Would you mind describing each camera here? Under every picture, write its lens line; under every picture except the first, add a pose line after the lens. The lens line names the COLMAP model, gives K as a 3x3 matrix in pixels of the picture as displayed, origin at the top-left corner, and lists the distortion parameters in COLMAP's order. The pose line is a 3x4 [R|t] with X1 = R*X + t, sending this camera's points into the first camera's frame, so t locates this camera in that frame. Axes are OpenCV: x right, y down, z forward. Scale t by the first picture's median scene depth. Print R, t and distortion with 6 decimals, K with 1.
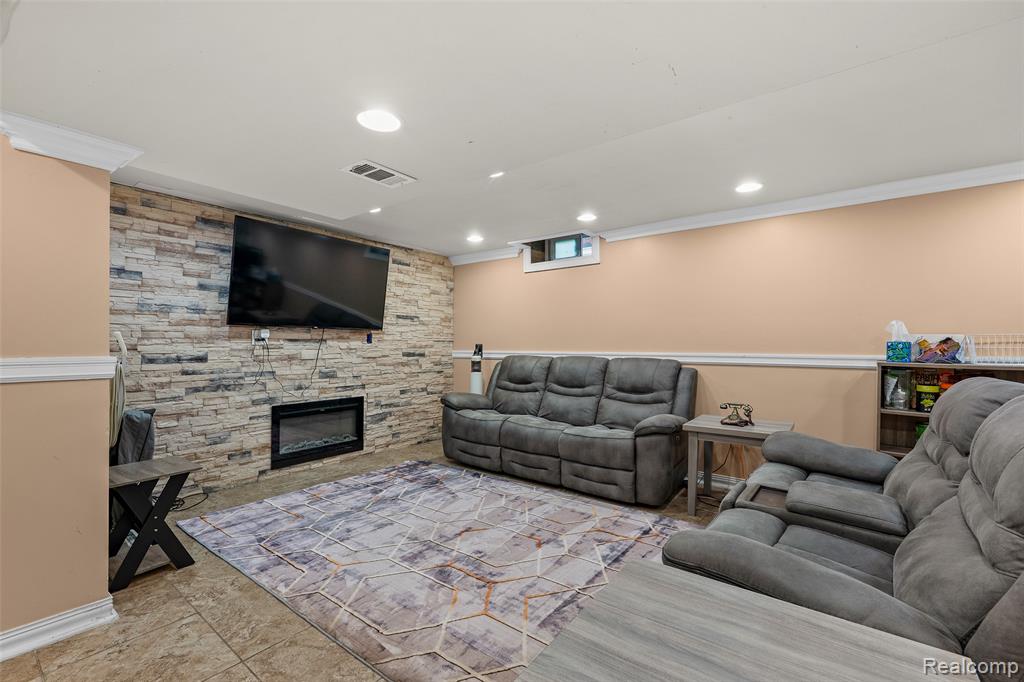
lens RADIAL K [[452.5, 0, 513.9], [0, 452.5, 344.5], [0, 0, 1]] dist [0.011336, -0.000654]
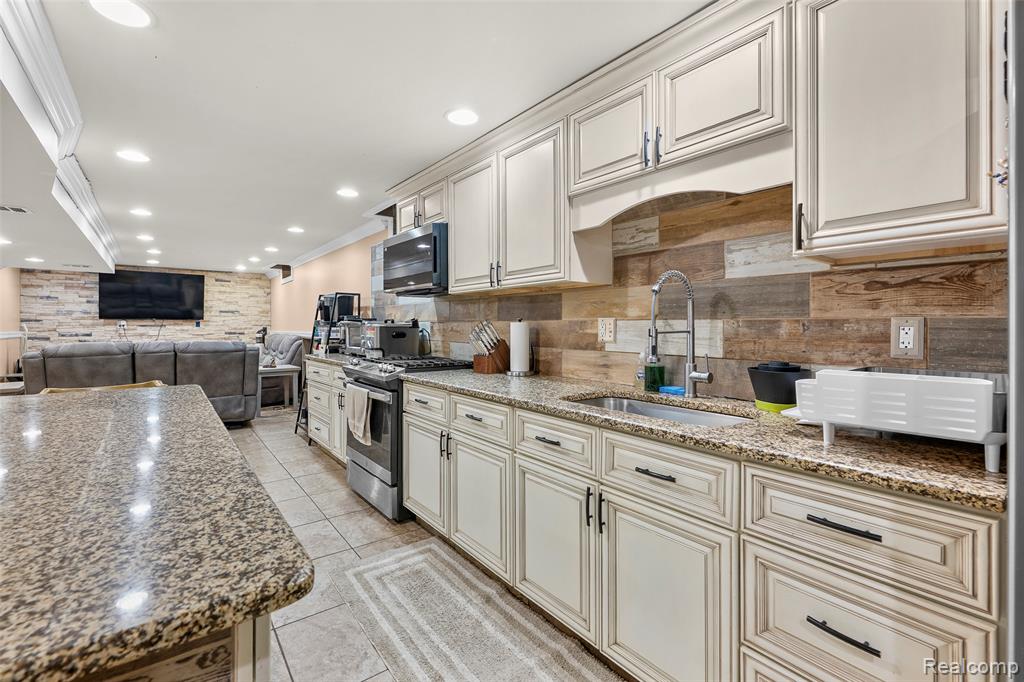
lens RADIAL K [[452.5, 0, 492.6], [0, 452.5, 327.1], [0, 0, 1]] dist [0.011336, -0.000654]
pose [[0.961483, -0.005170, -0.274817, 1.423374], [0.005938, 0.999980, 0.001963, 0.001424], [0.274801, -0.003519, 0.961495, -0.458775]]
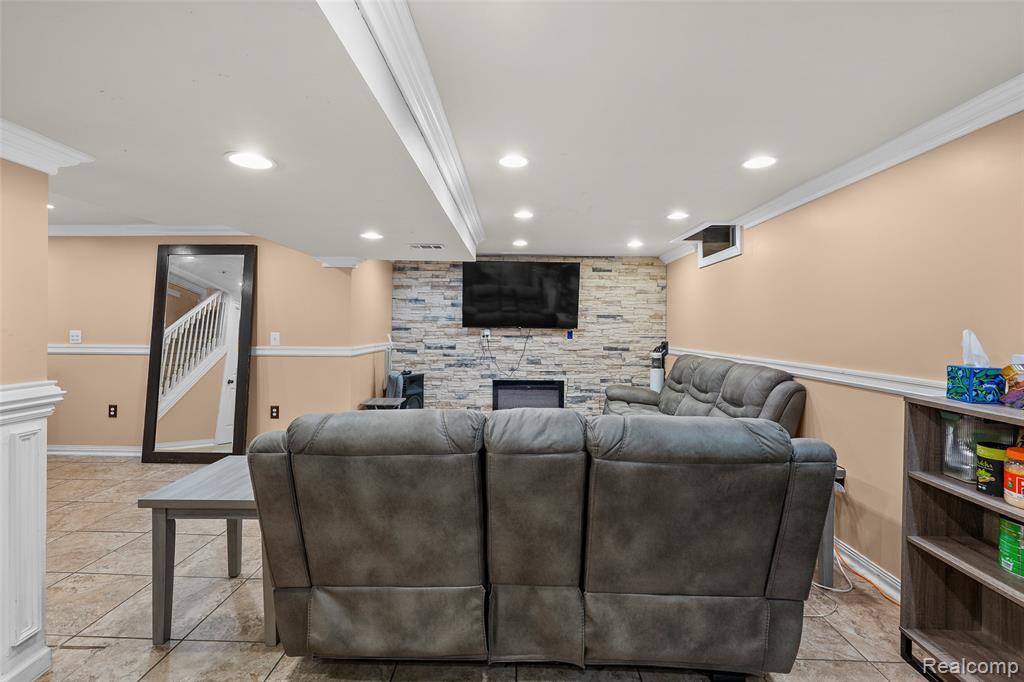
lens RADIAL K [[452.5, 0, 508.3], [0, 452.5, 332.0], [0, 0, 1]] dist [0.011336, -0.000654]
pose [[0.596045, 0.010470, -0.802882, 0.632964], [-0.007542, 0.999944, 0.007441, -0.032014], [0.802915, 0.001620, 0.596091, 0.128247]]
